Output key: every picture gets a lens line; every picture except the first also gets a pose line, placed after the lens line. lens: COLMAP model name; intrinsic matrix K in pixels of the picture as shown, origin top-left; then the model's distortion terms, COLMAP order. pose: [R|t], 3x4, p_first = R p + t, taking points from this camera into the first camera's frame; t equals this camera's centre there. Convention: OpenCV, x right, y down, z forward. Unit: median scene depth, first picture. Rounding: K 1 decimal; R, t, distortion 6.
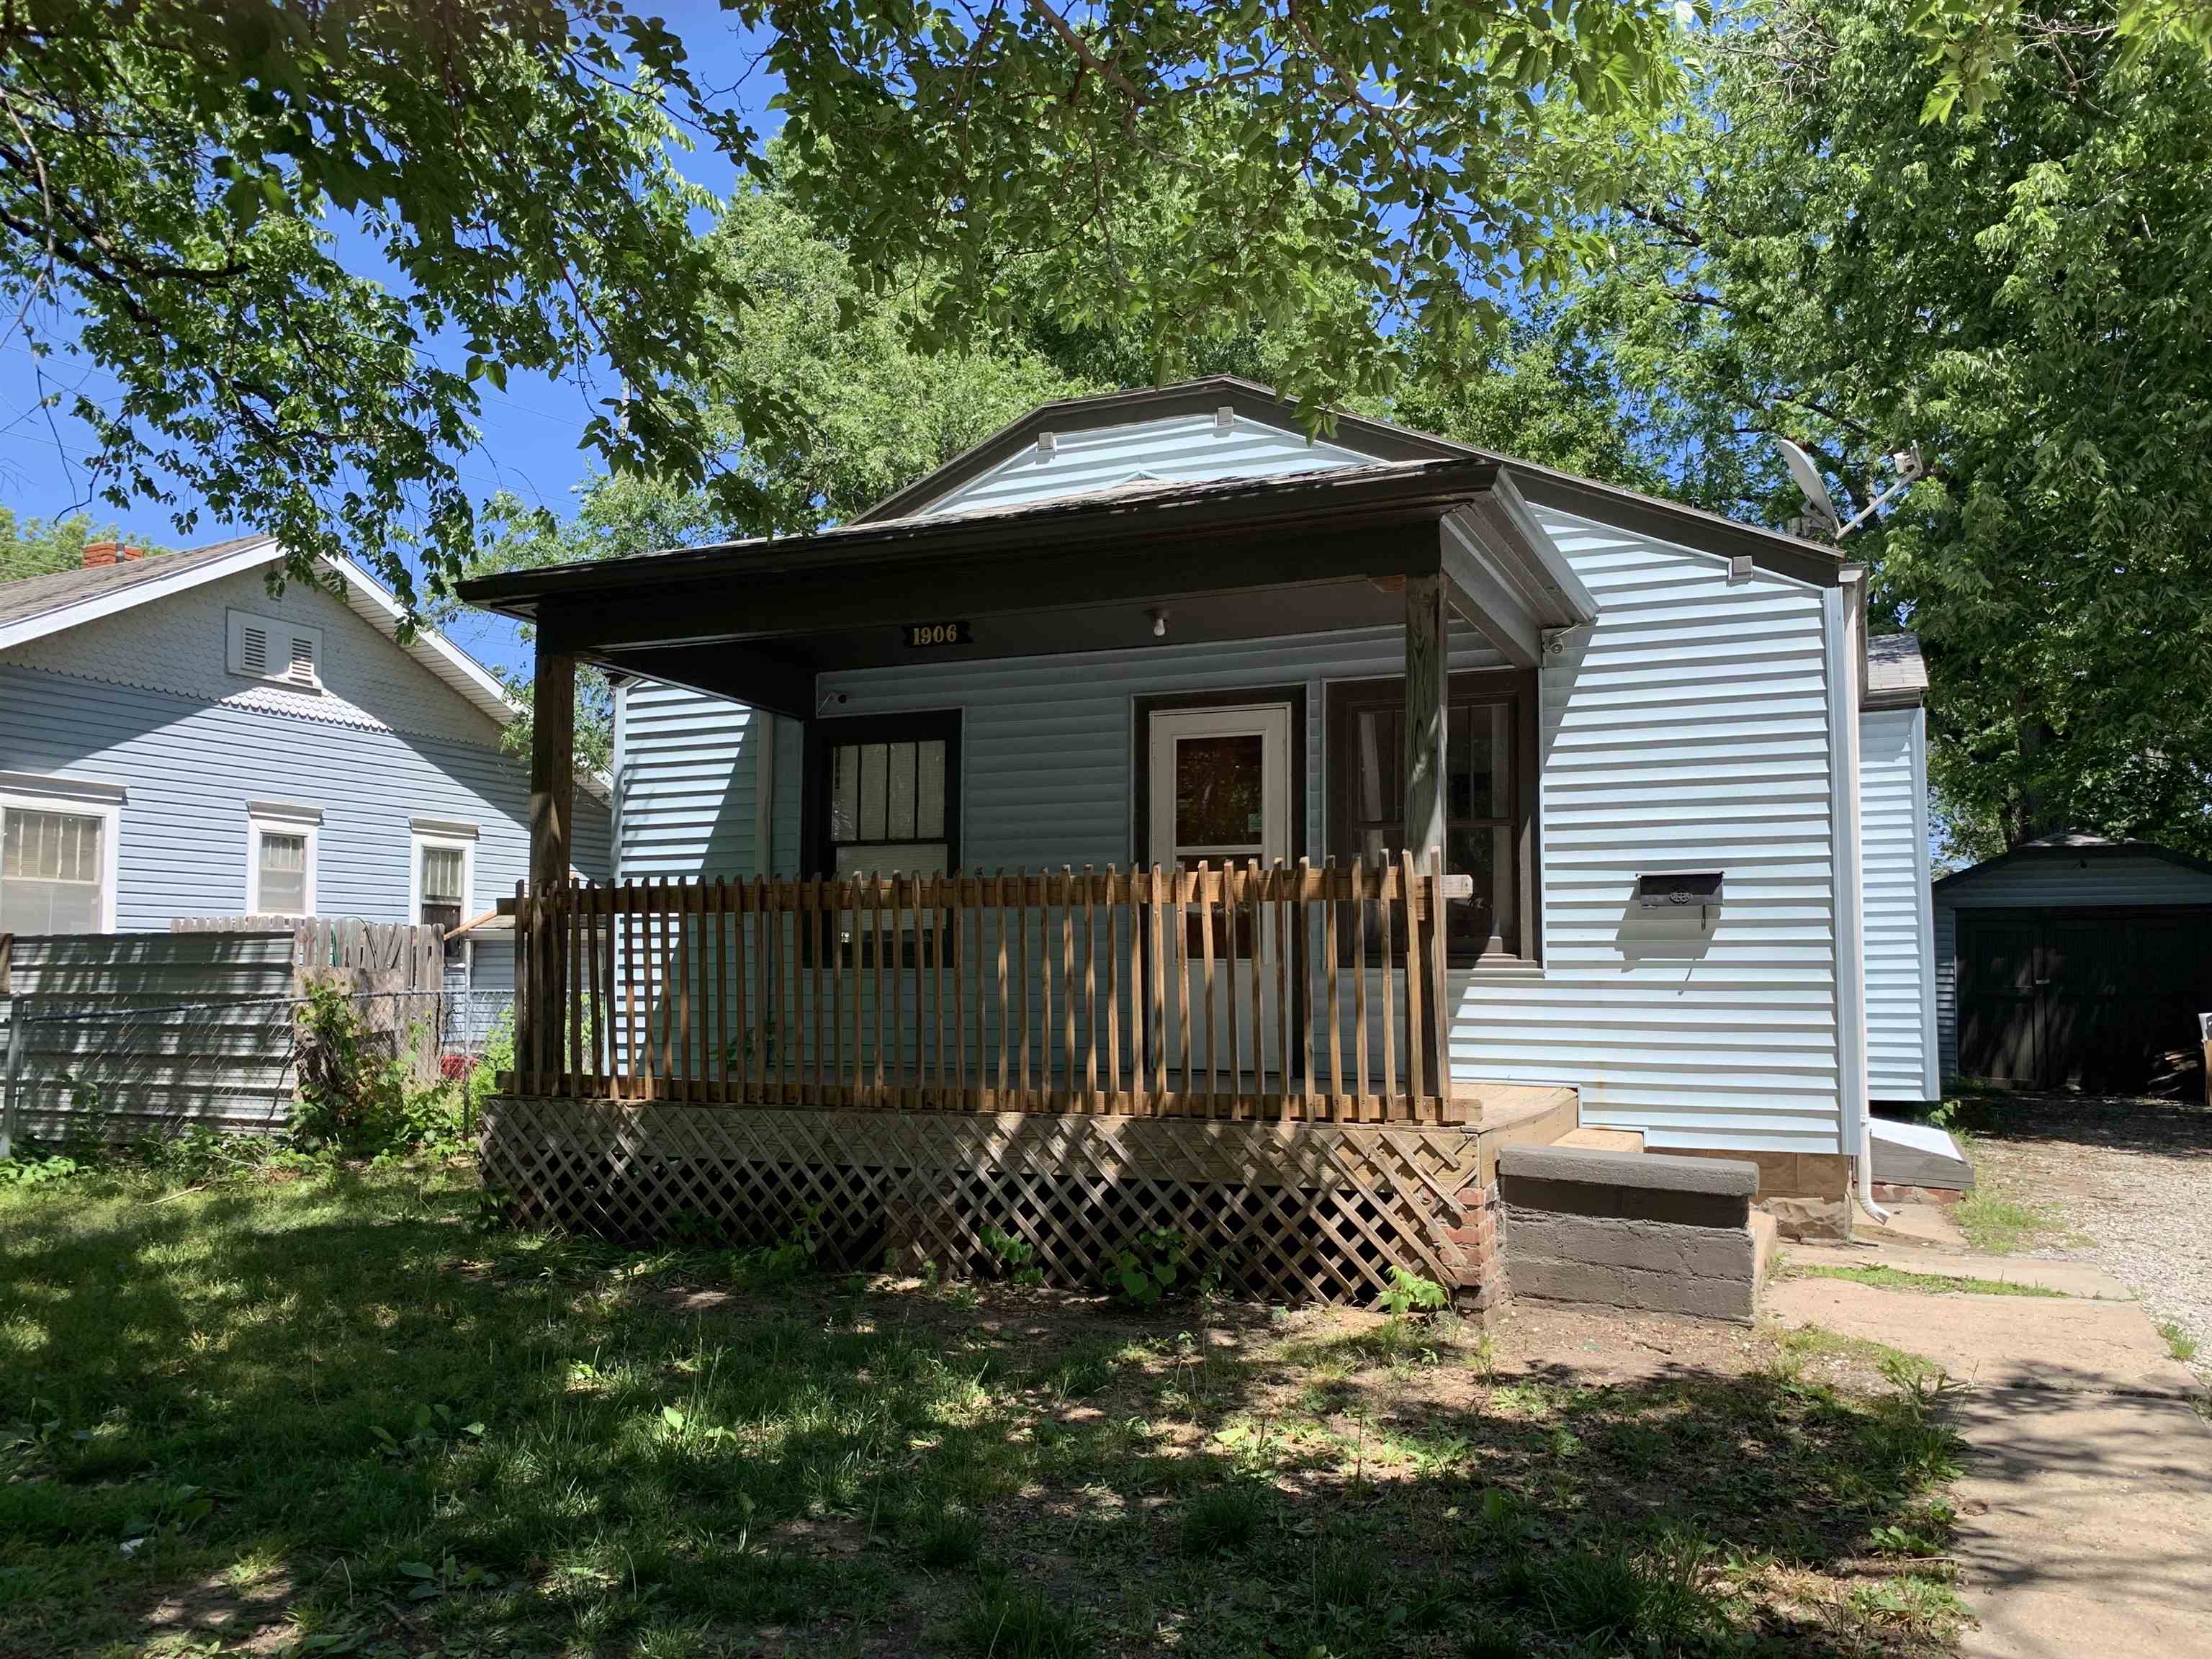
lens RADIAL K [[1690.7, 0, 1096.5], [0, 1690.7, 834.1], [0, 0, 1]] dist [0.052053, -0.074475]
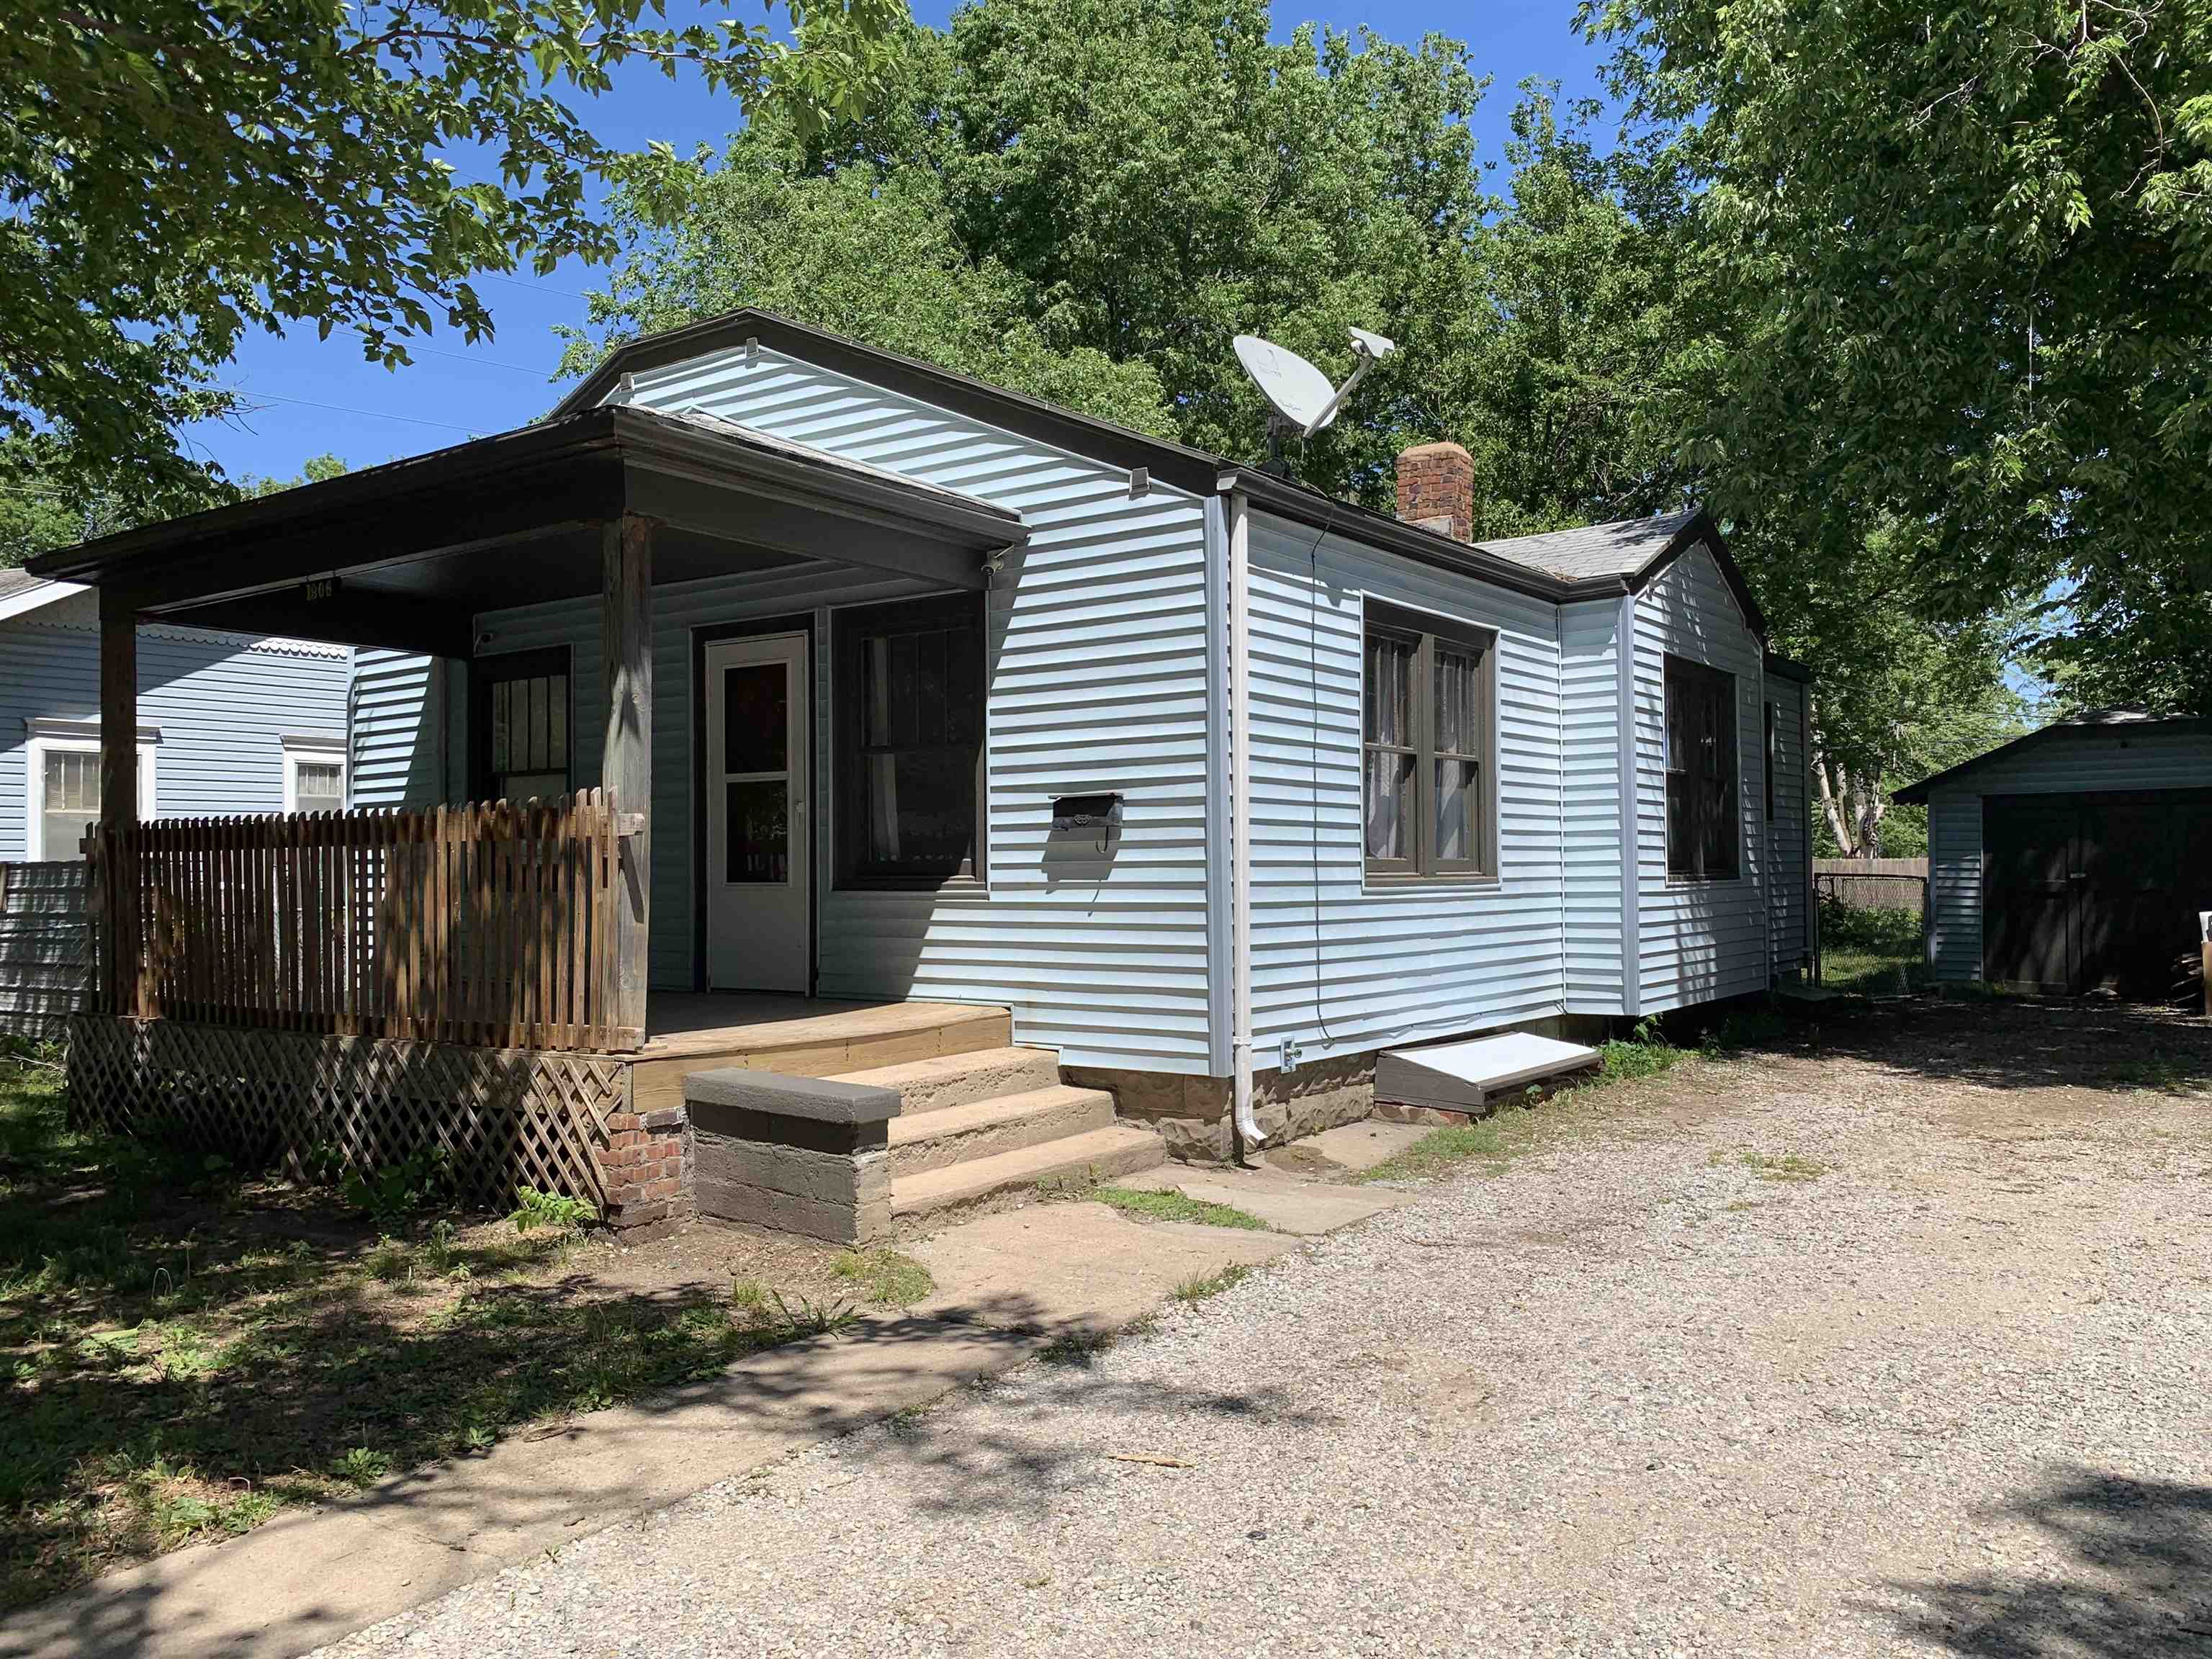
lens RADIAL K [[1690.7, 0, 1126.6], [0, 1690.7, 833.1], [0, 0, 1]] dist [0.052053, -0.074475]
pose [[0.978505, -0.017151, -0.205509, 0.571064], [0.030437, 0.997633, 0.061666, -0.014935], [0.203965, -0.066596, 0.976710, 0.038303]]
